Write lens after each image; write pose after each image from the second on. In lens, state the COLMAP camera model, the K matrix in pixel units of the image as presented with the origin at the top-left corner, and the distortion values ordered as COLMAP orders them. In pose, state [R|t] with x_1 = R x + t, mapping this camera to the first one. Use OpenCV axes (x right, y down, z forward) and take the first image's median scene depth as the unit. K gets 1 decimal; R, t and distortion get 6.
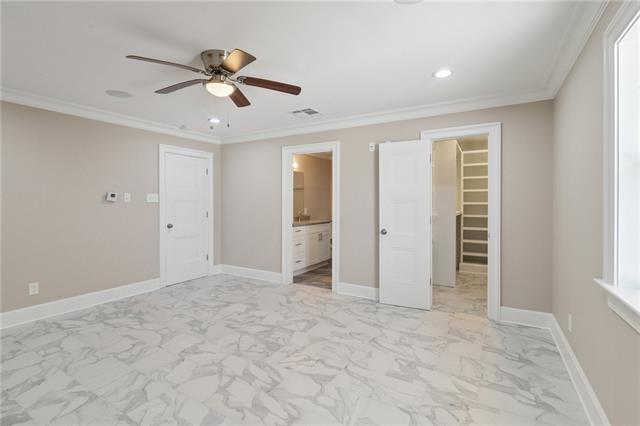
lens RADIAL K [[295.8, 0, 315.6], [0, 295.8, 213.8], [0, 0, 1]] dist [-0.009869, -0.000146]
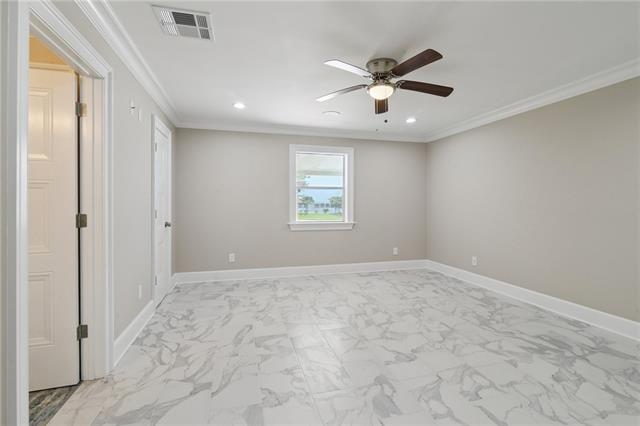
lens RADIAL K [[295.8, 0, 315.6], [0, 295.8, 213.8], [0, 0, 1]] dist [-0.009869, -0.000146]
pose [[-0.706107, -0.025858, 0.707633, -0.840494], [0.023630, 0.997916, 0.060044, -0.032133], [-0.707711, 0.059119, -0.704024, 1.757493]]
